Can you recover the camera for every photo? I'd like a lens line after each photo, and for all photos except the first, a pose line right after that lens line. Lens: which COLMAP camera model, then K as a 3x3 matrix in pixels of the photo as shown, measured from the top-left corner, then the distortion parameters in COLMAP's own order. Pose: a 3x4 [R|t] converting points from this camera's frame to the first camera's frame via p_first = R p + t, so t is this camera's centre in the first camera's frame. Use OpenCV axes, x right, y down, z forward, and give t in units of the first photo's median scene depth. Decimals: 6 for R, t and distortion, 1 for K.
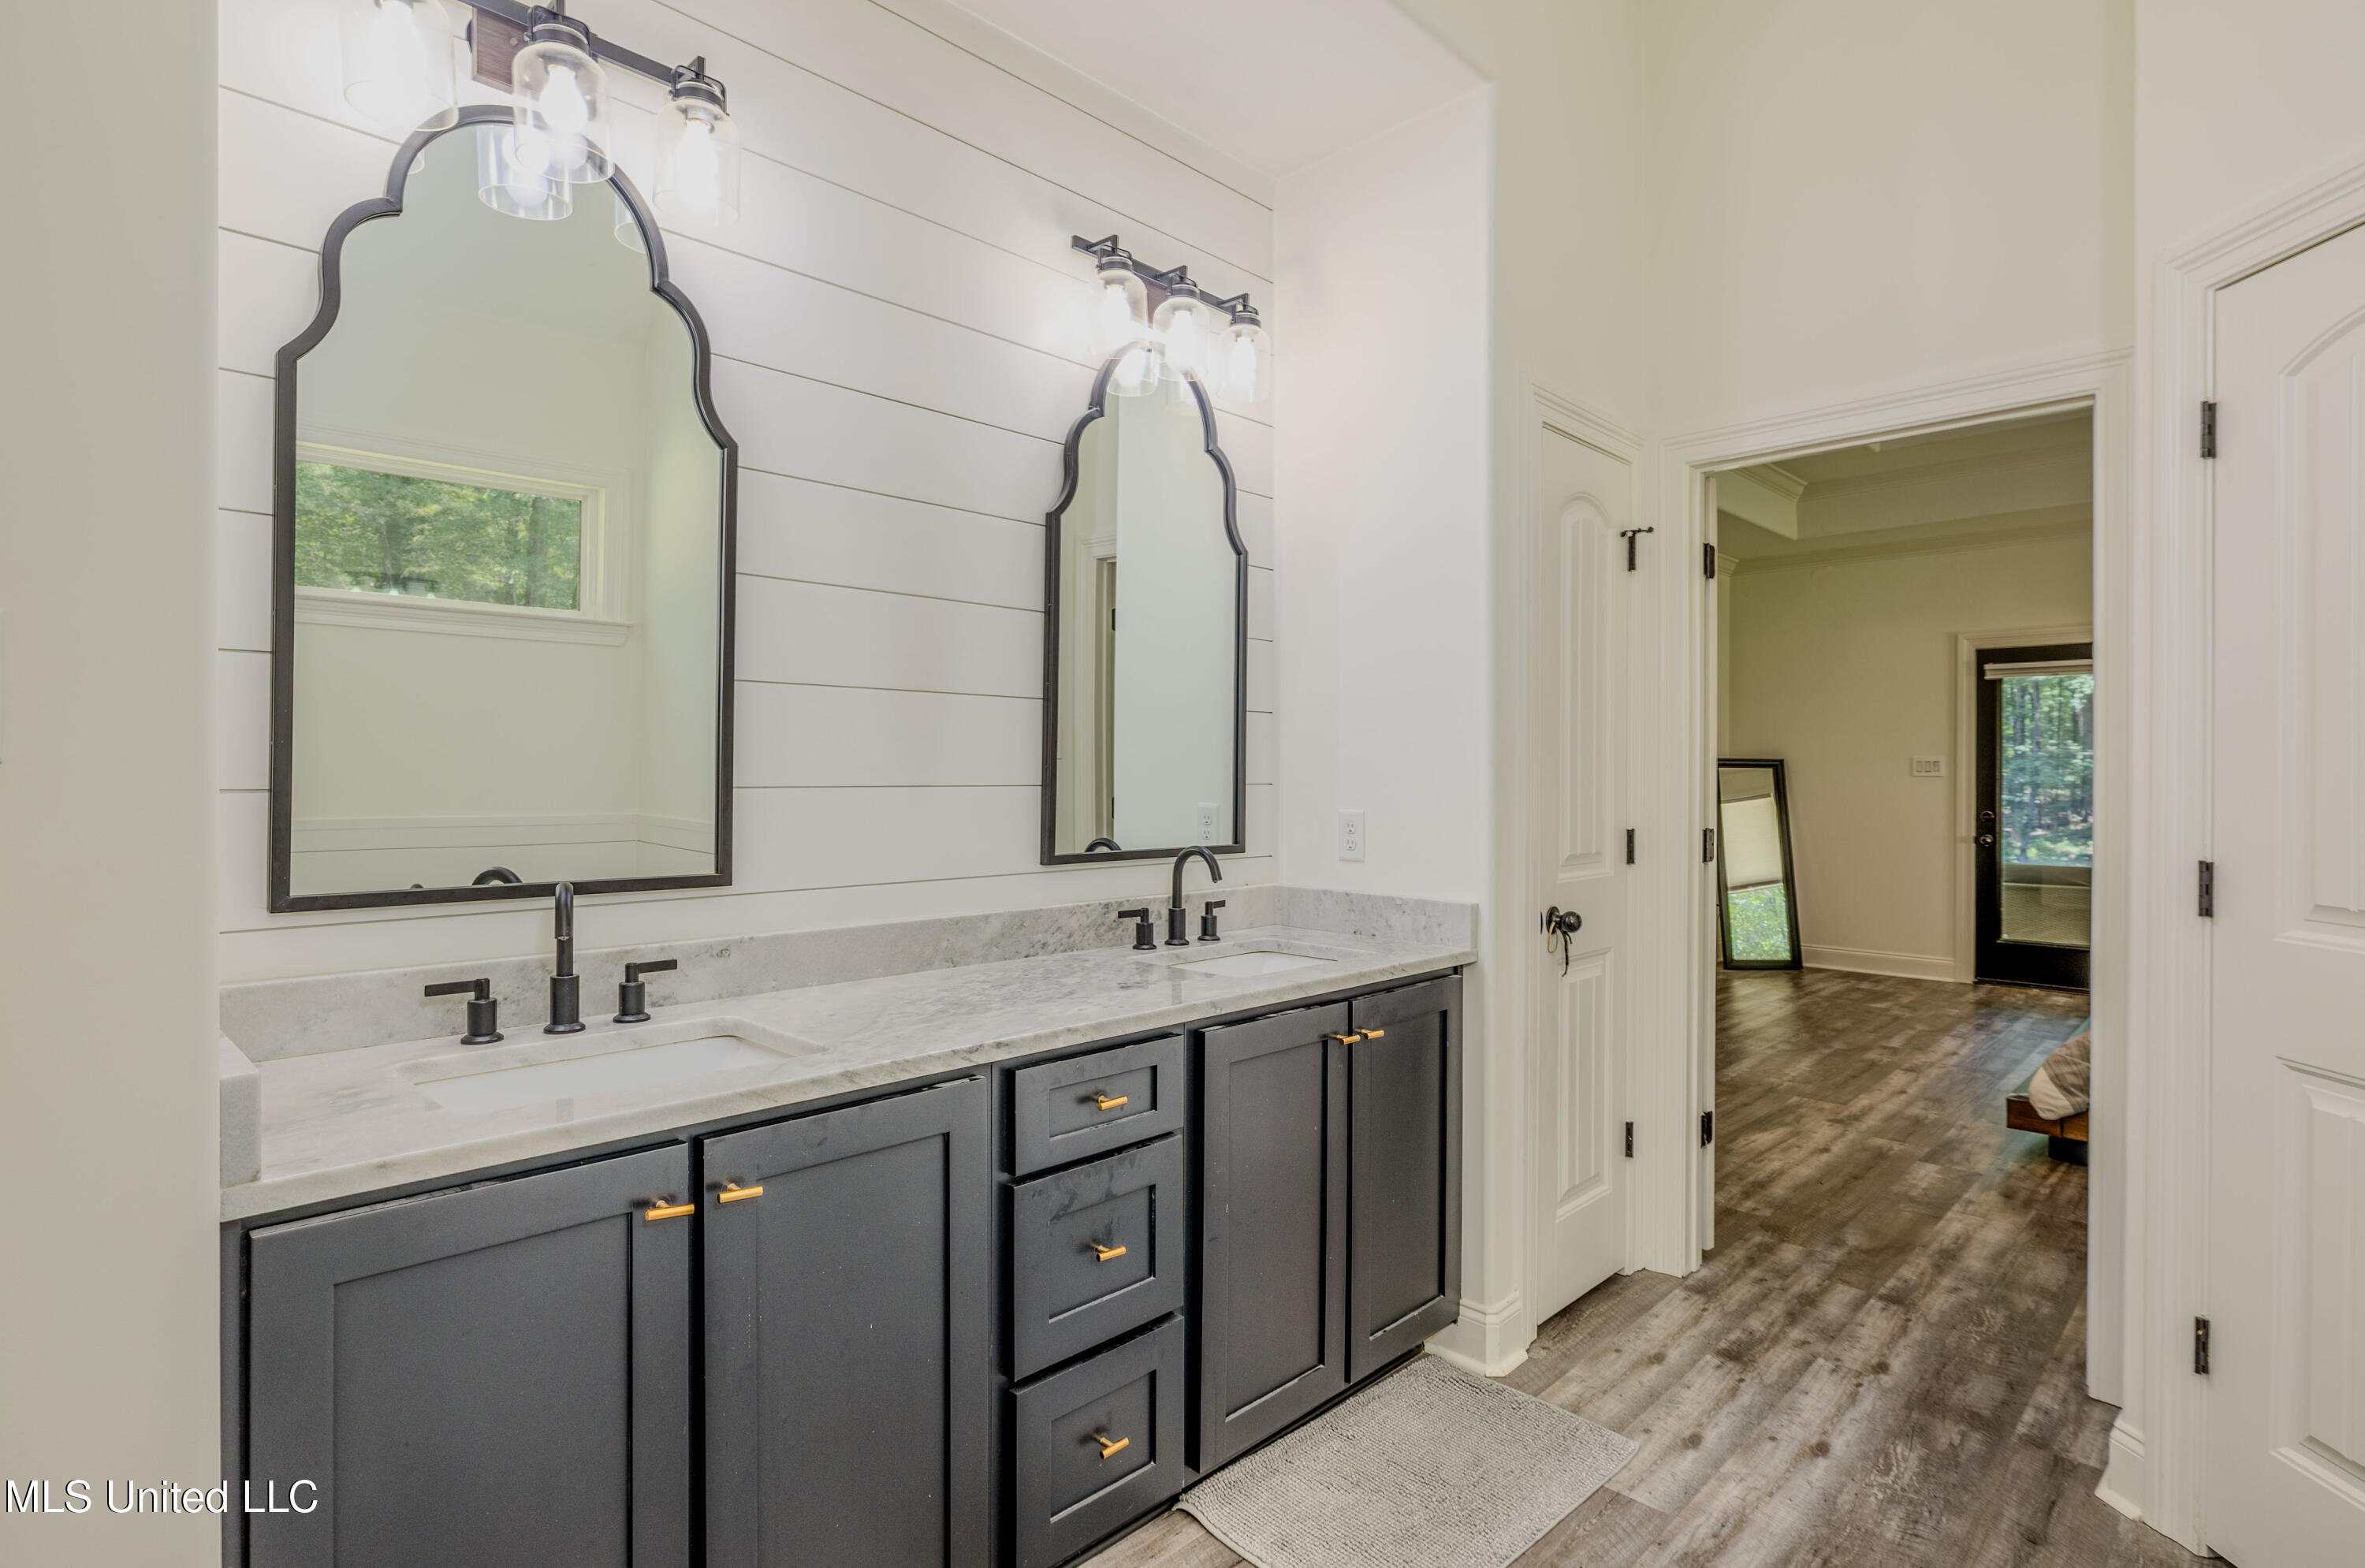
lens RADIAL K [[1213.6, 0, 1183.6], [0, 1213.6, 779.2], [0, 0, 1]] dist [-0.000381, -0.000037]
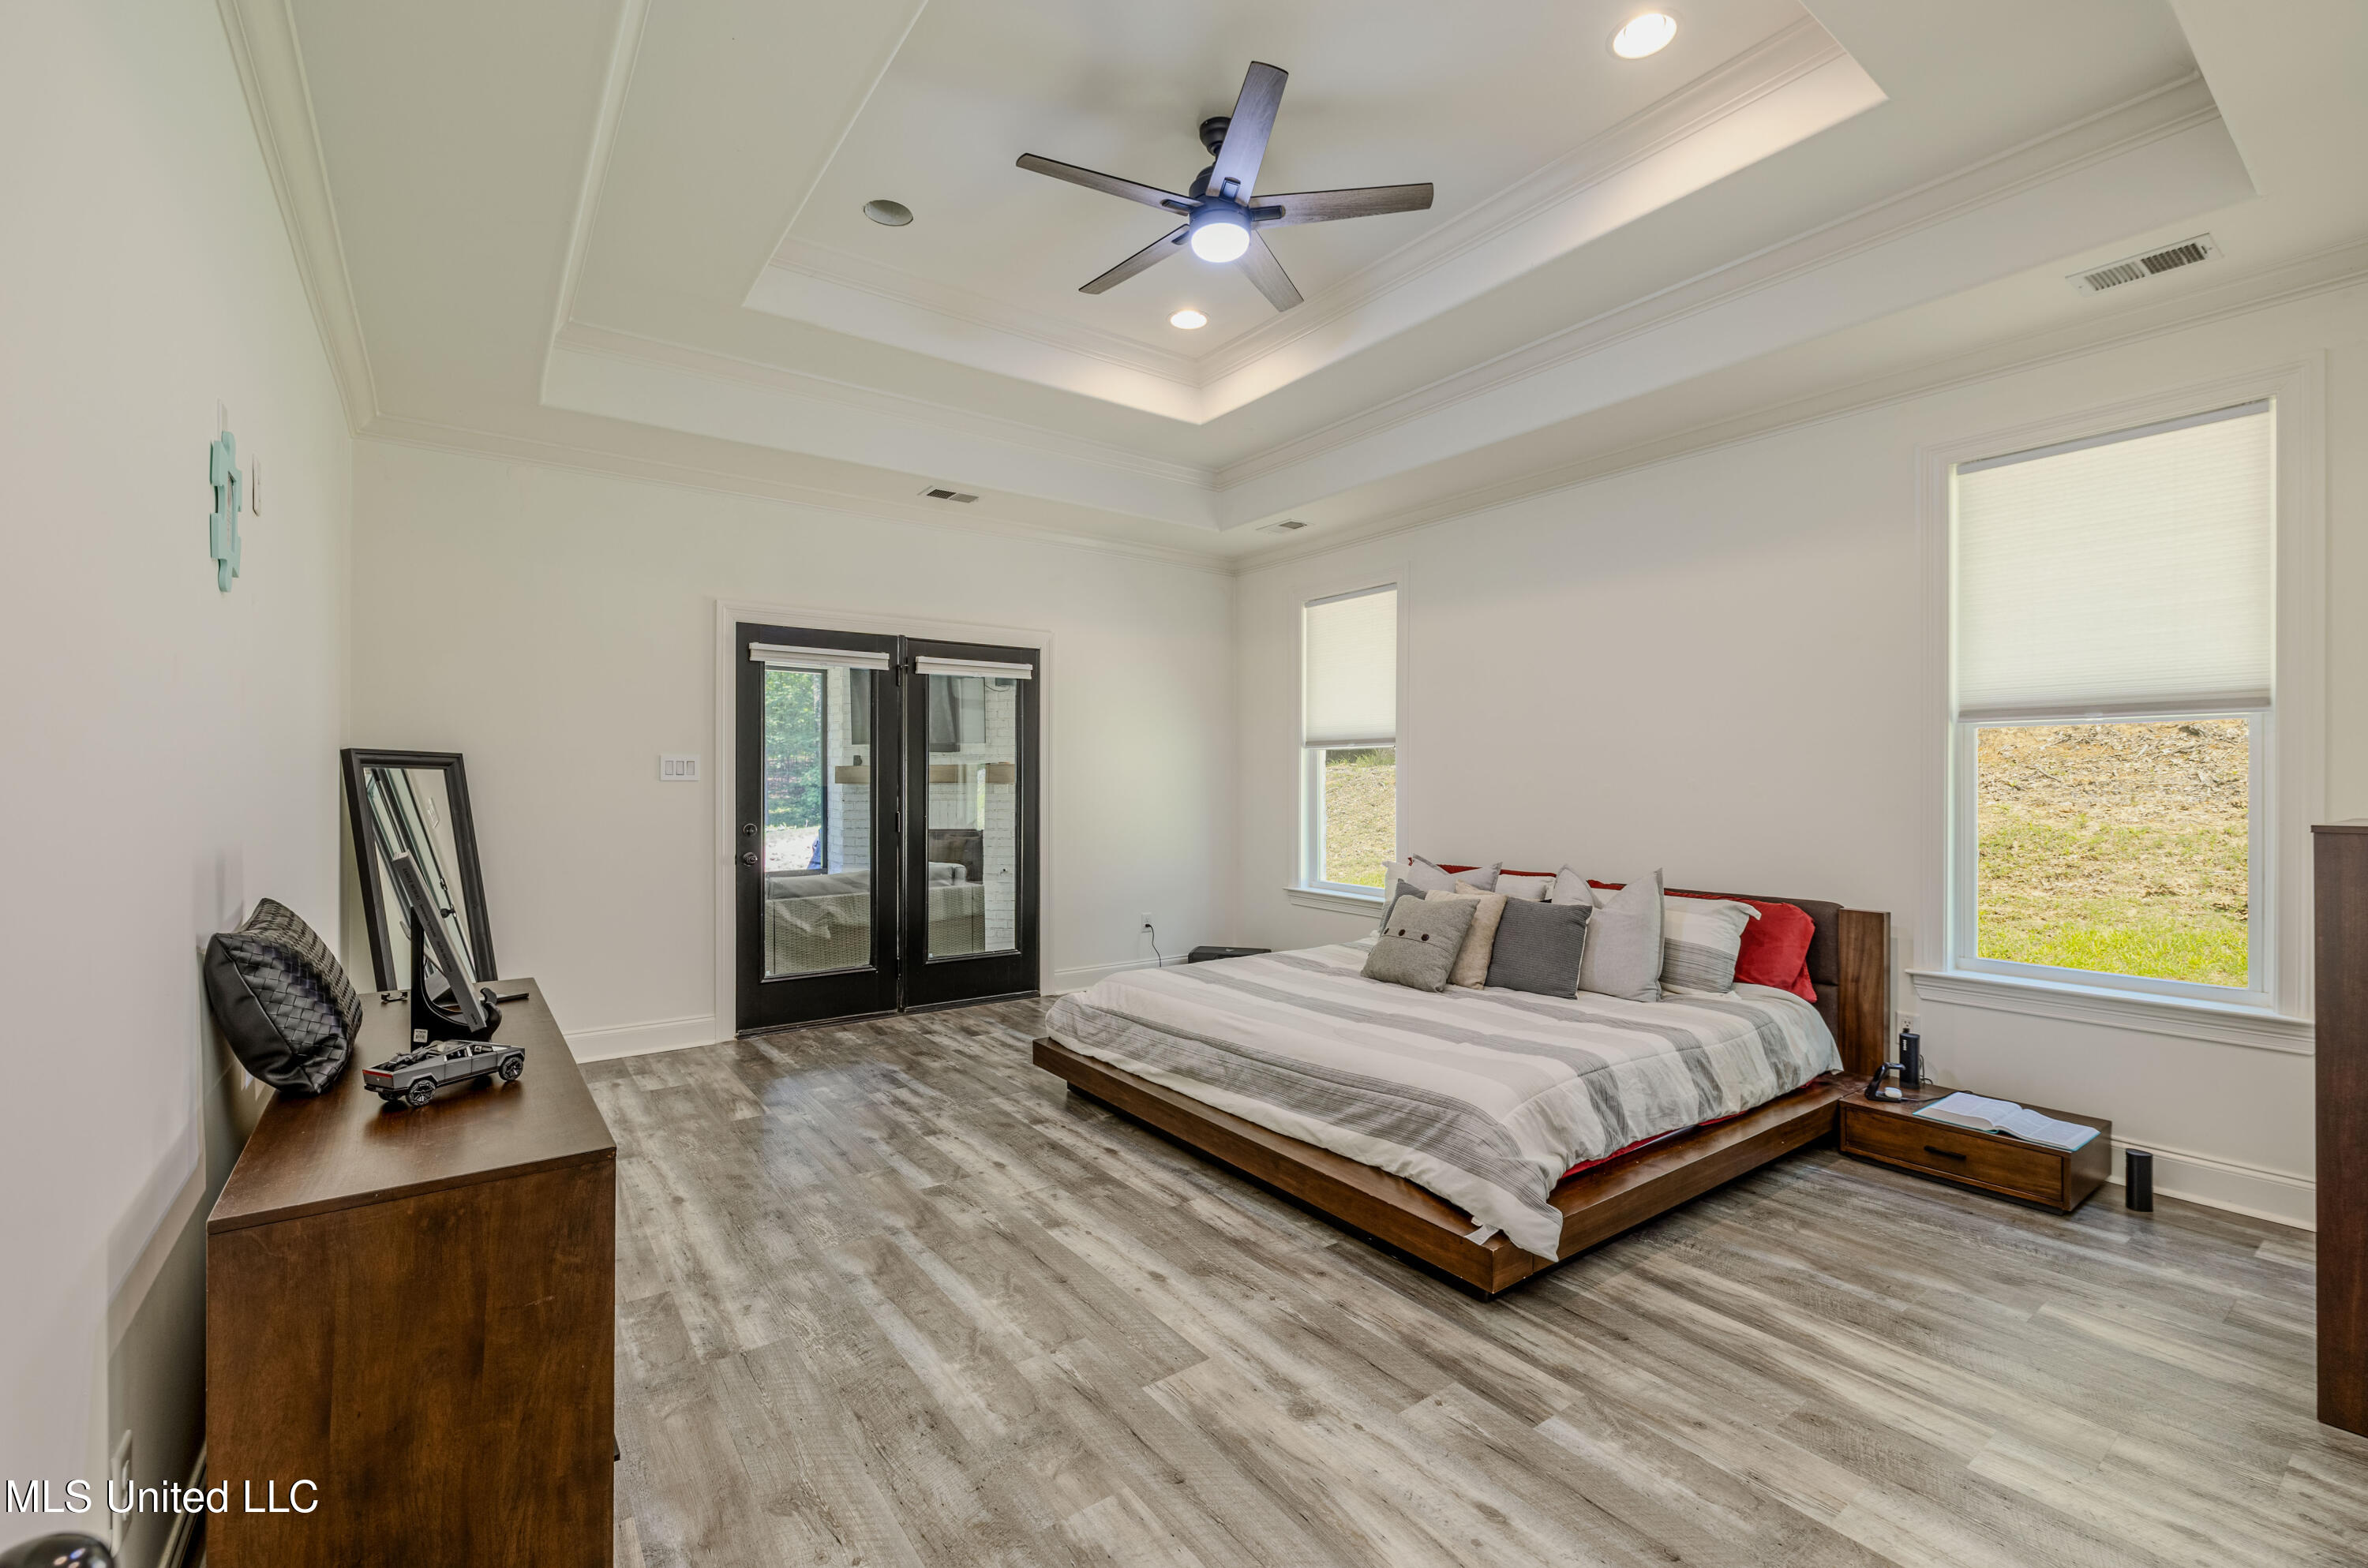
lens RADIAL K [[999.0, 0, 1186.2], [0, 999.0, 779.2], [0, 0, 1]] dist [-0.002166, -0.000193]
pose [[0.160730, -0.005837, 0.986981, 0.050740], [0.003103, 0.999981, 0.005408, -0.006043], [-0.986994, 0.002193, 0.160745, 0.605175]]
